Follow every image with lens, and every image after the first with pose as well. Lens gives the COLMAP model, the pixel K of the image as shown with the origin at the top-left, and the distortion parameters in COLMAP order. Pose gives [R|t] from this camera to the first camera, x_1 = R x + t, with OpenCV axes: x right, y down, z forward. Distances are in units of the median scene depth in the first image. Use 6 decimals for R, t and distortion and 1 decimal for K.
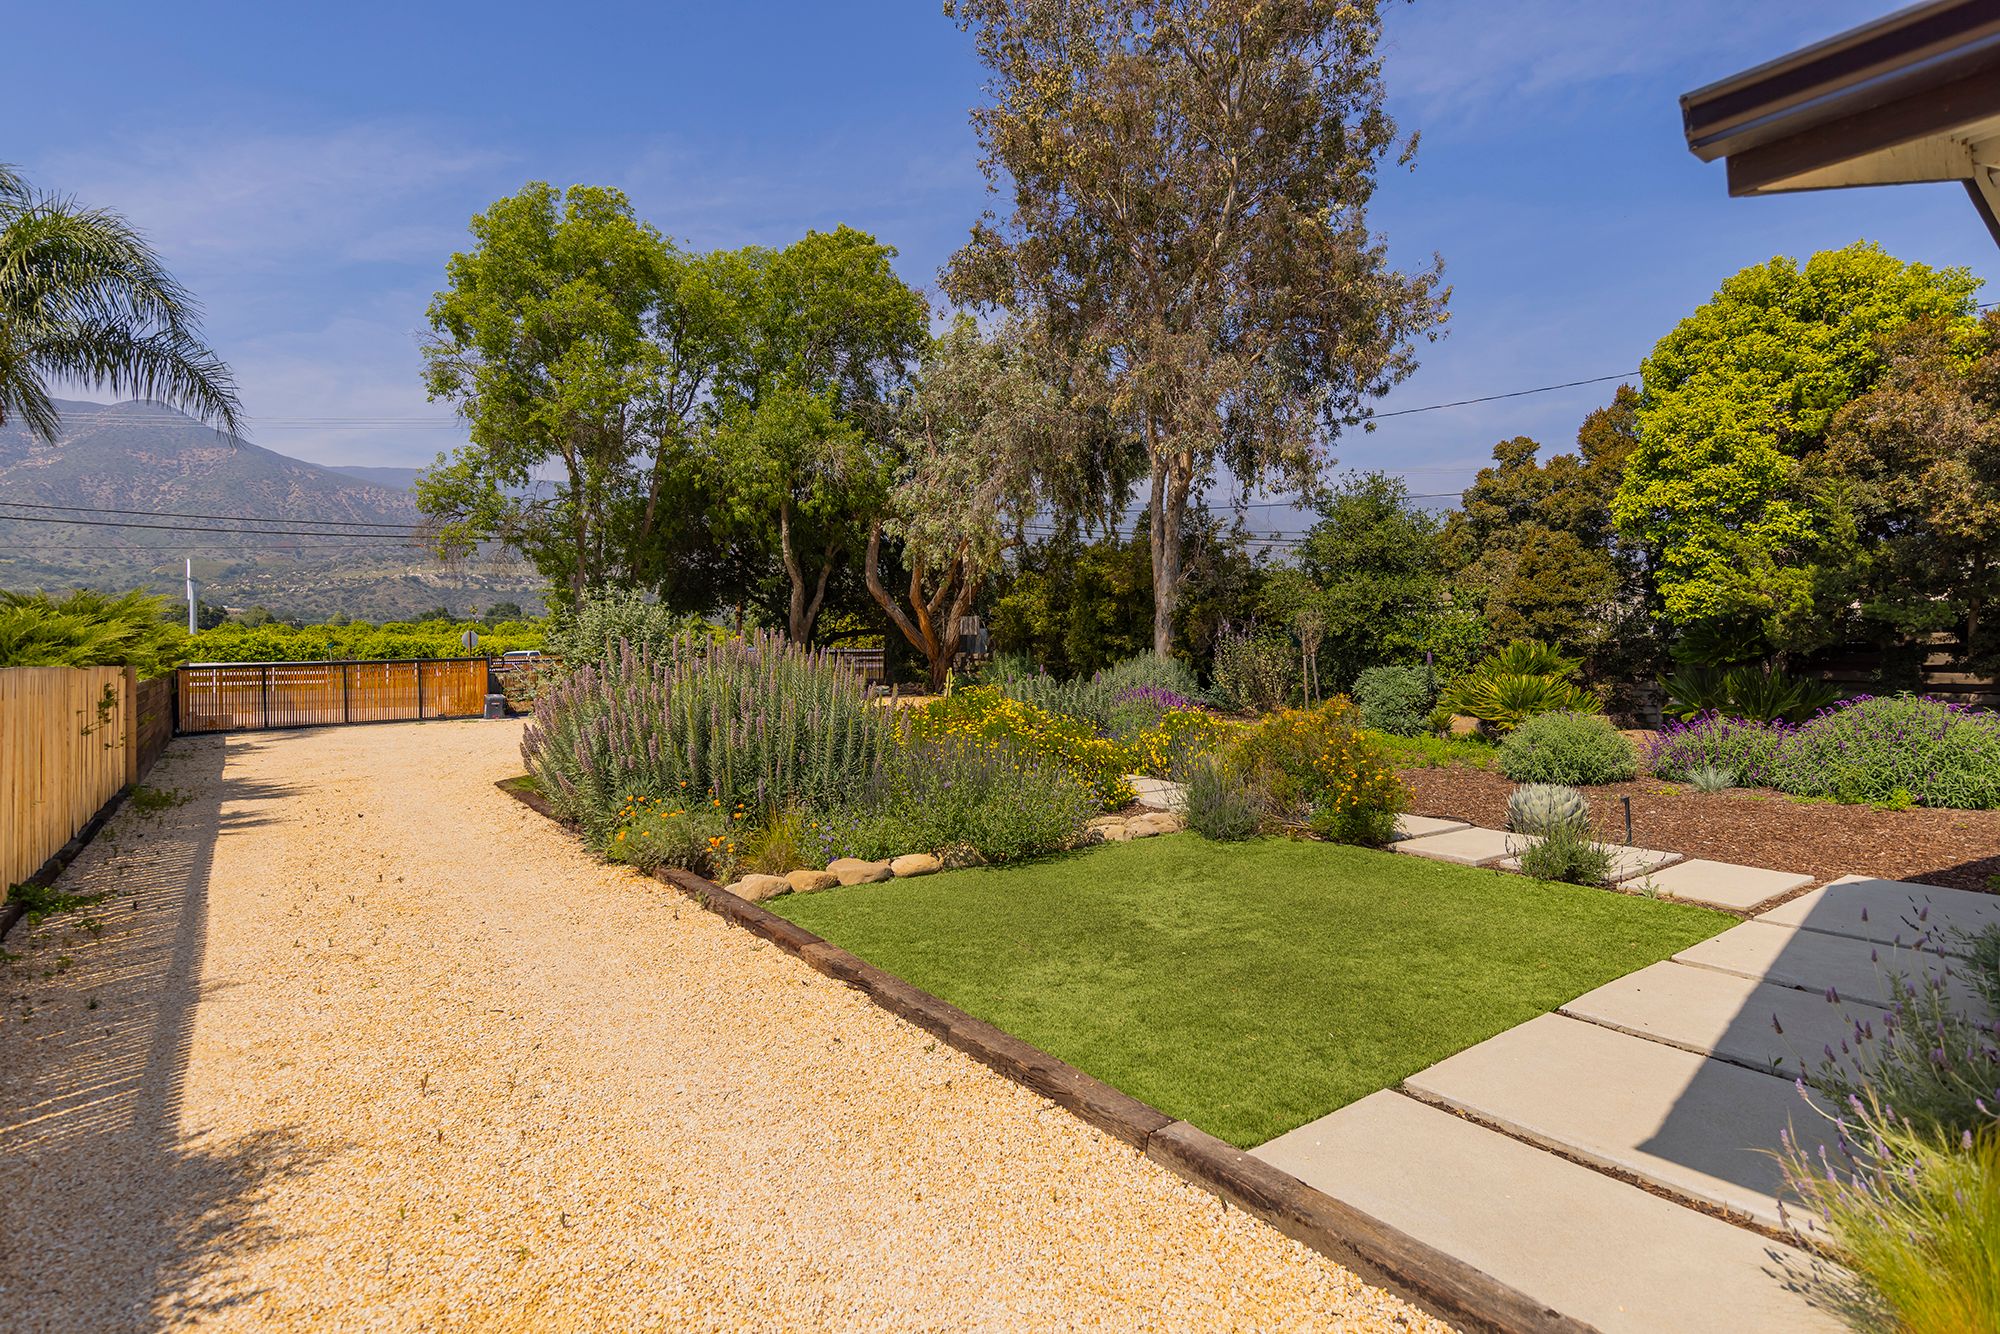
lens RADIAL K [[990.9, 0, 1000.0], [0, 990.9, 667.0], [0, 0, 1]] dist [0.011610, 0.000716]
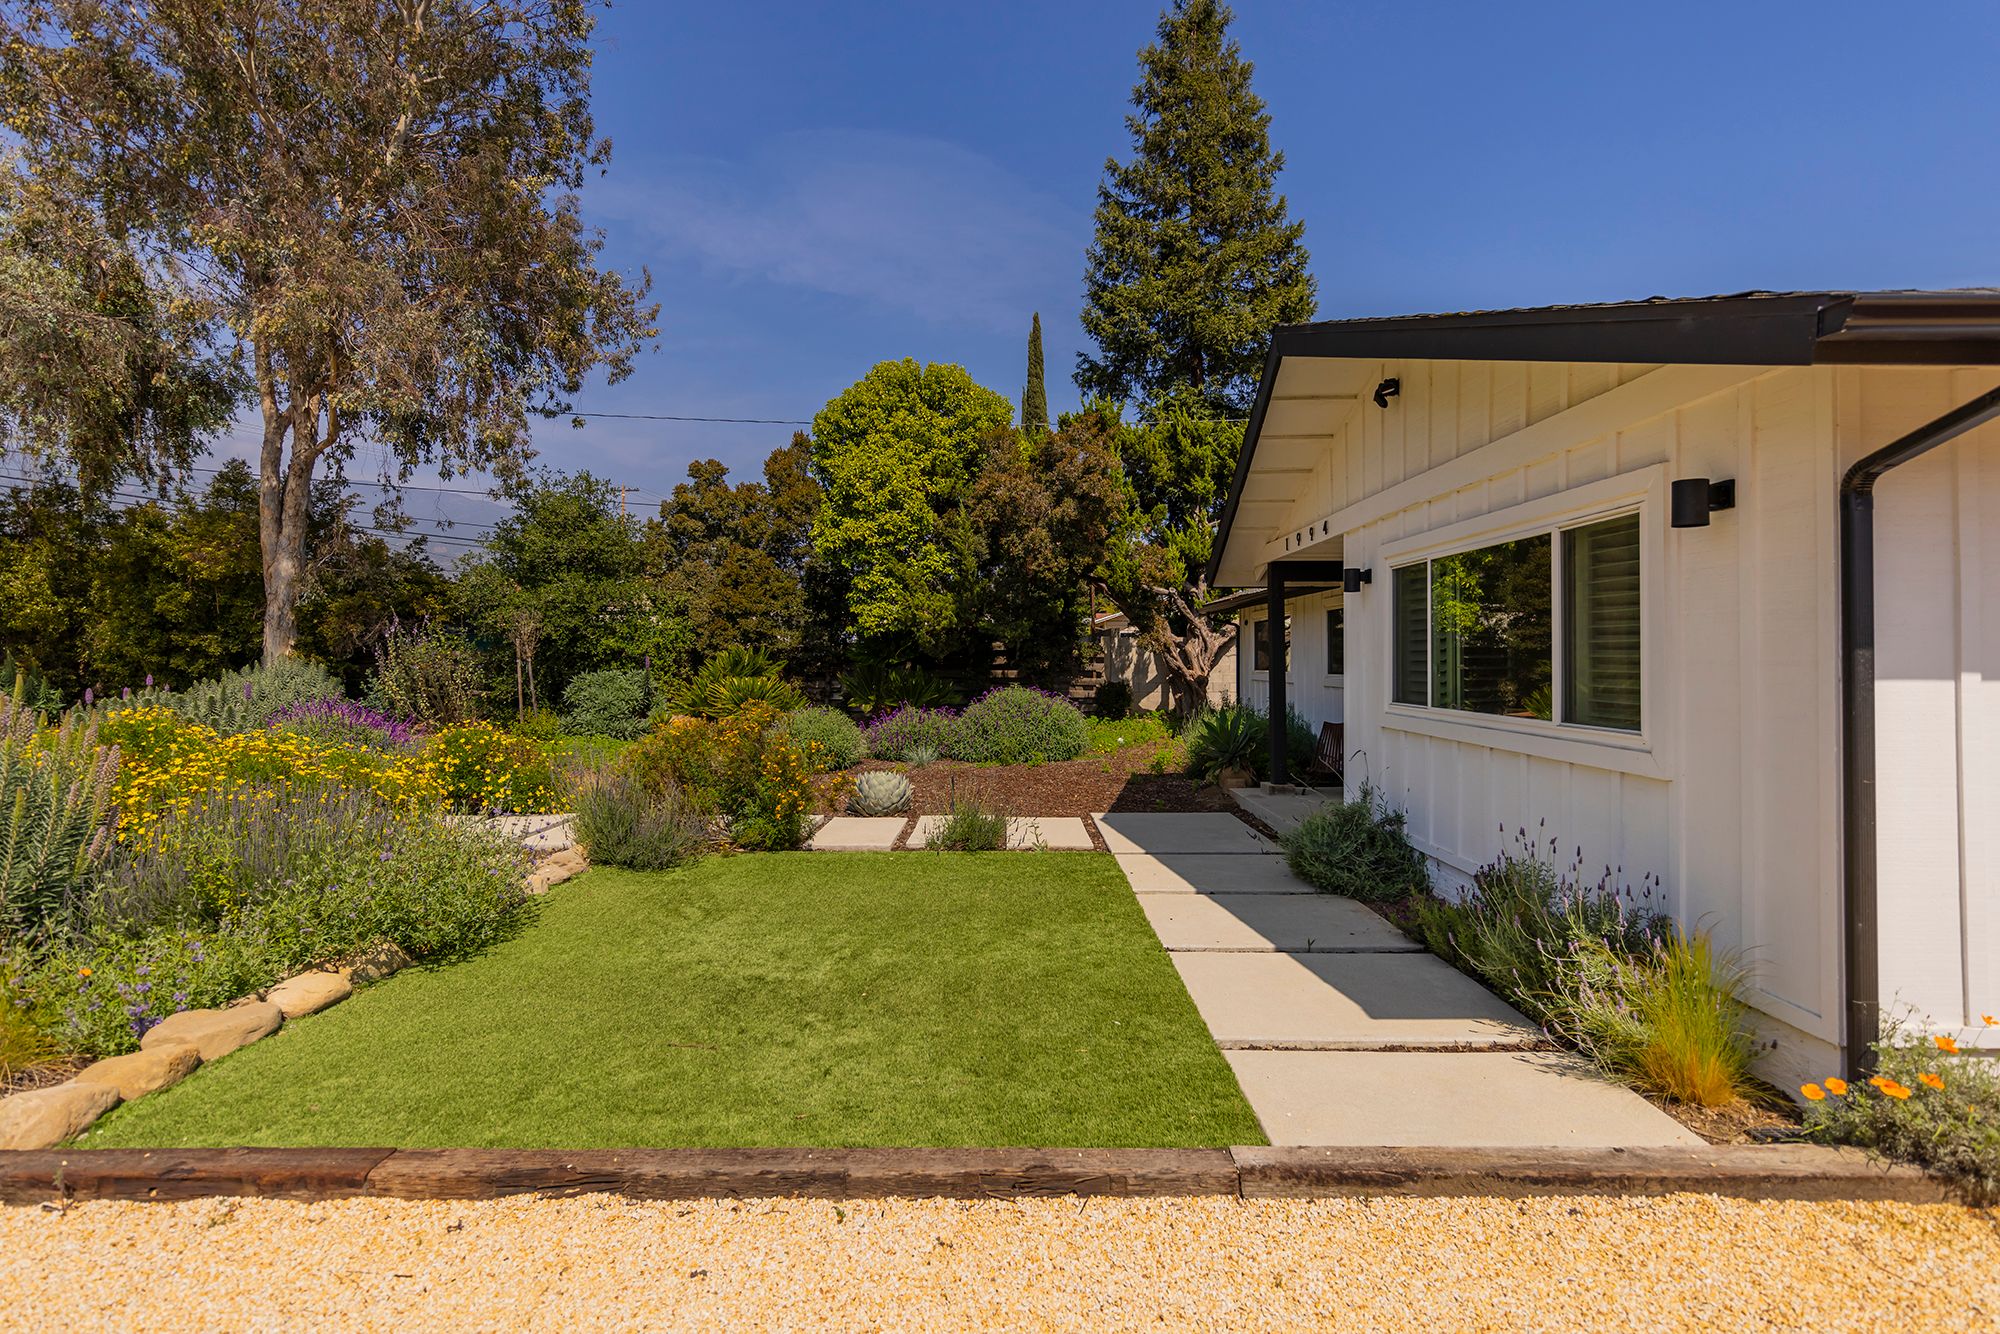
lens RADIAL K [[955.6, 0, 1009.3], [0, 955.6, 659.0], [0, 0, 1]] dist [0.011253, -0.000367]
pose [[0.604301, -0.001920, 0.796754, -0.132447], [0.011736, 0.999910, -0.006491, -0.001592], [-0.796670, 0.013273, 0.604269, 0.118294]]
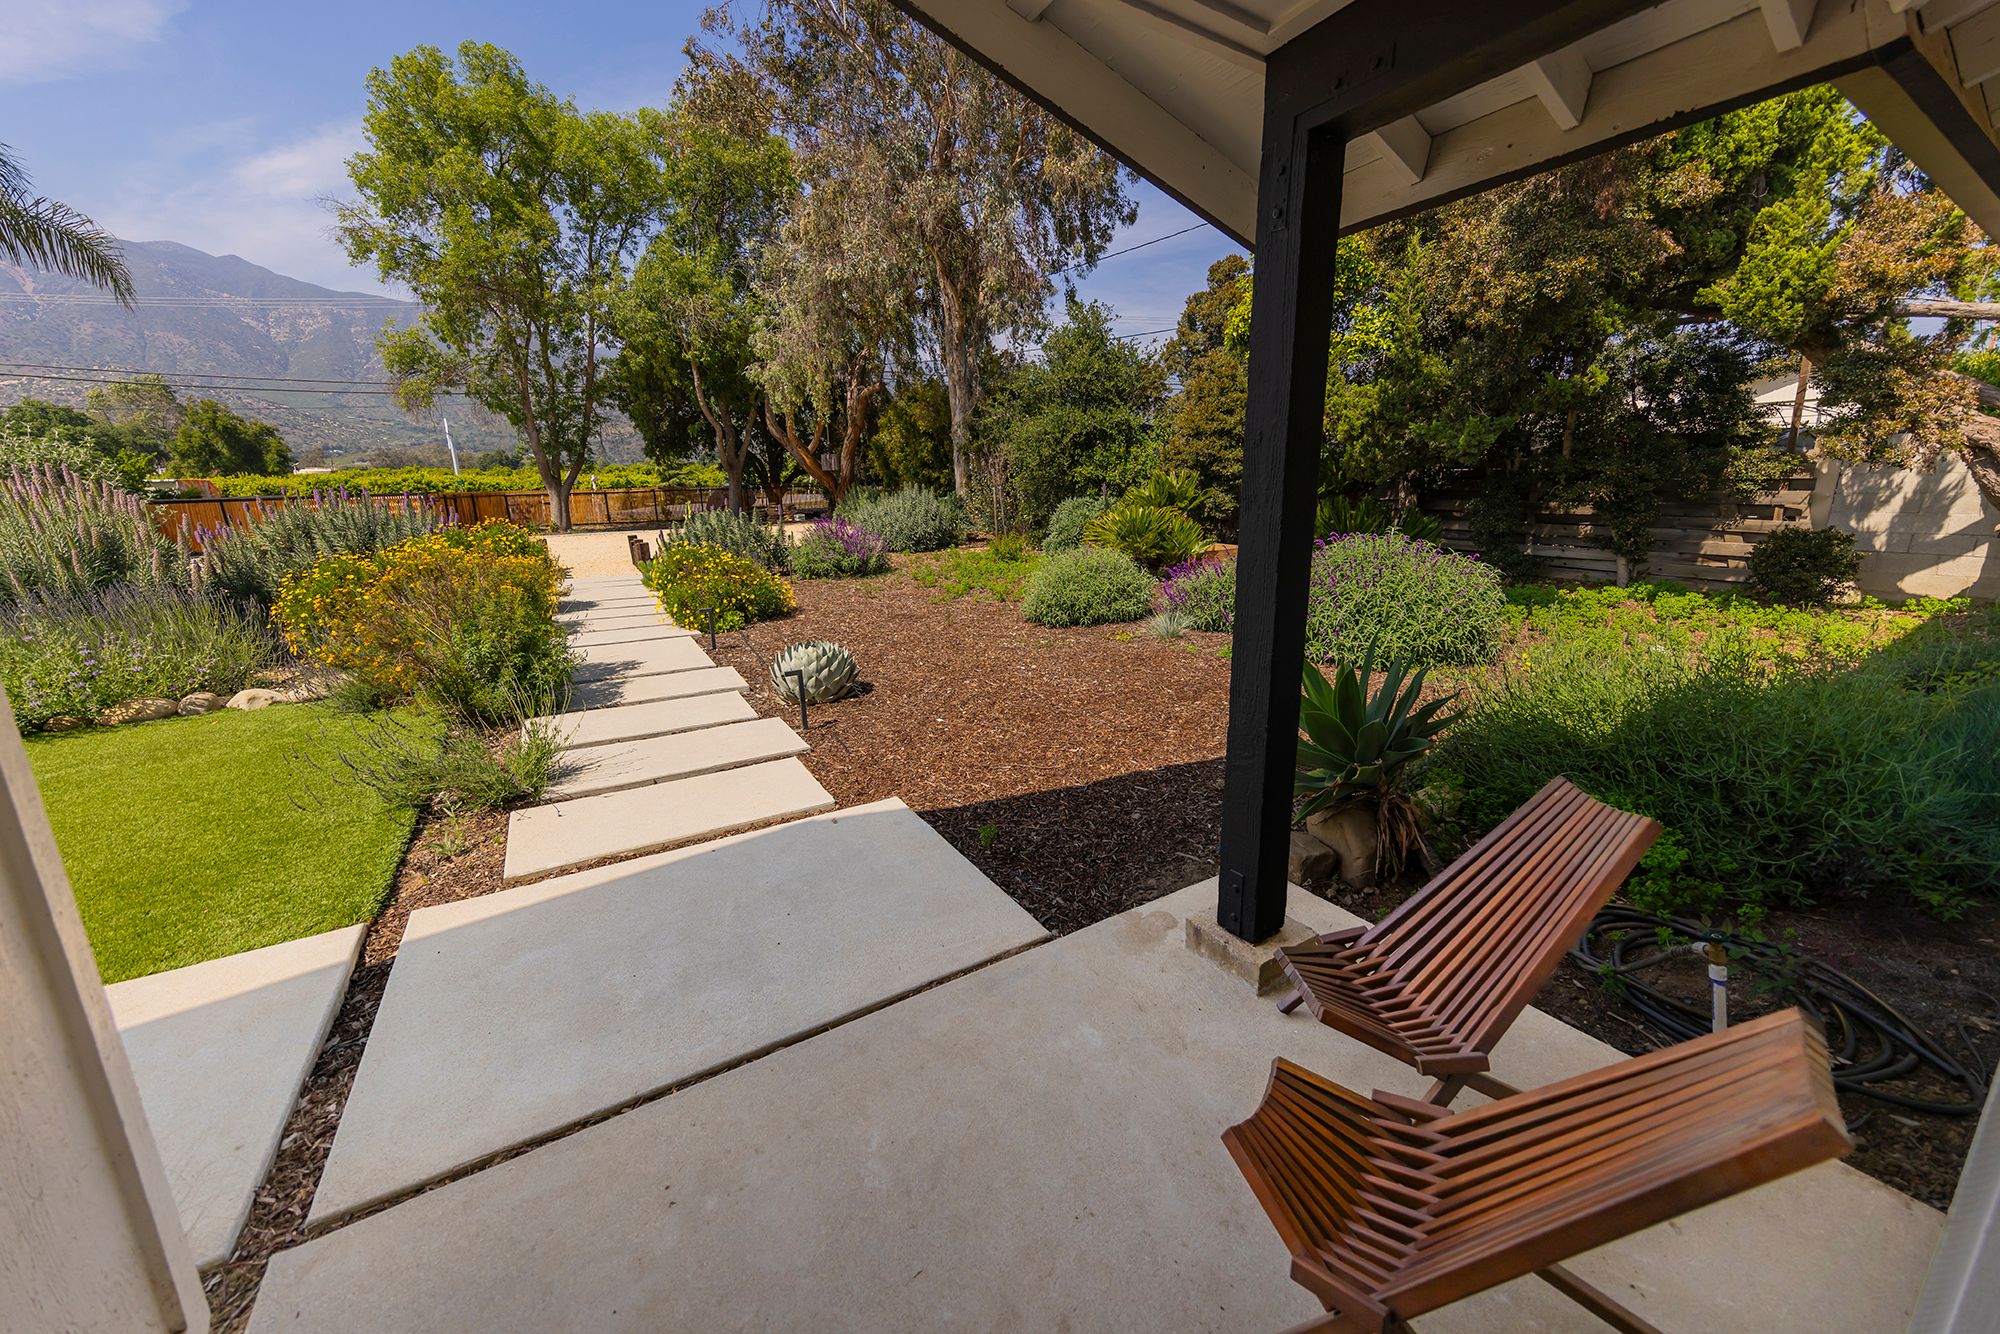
lens RADIAL K [[723.1, 0, 1009.0], [0, 723.1, 650.1], [0, 0, 1]] dist [0.006881, -0.000302]
pose [[0.994750, 0.017824, -0.100775, 0.433999], [0.003461, 0.978295, 0.207188, -0.002372], [0.102281, -0.206448, 0.973097, 0.240210]]
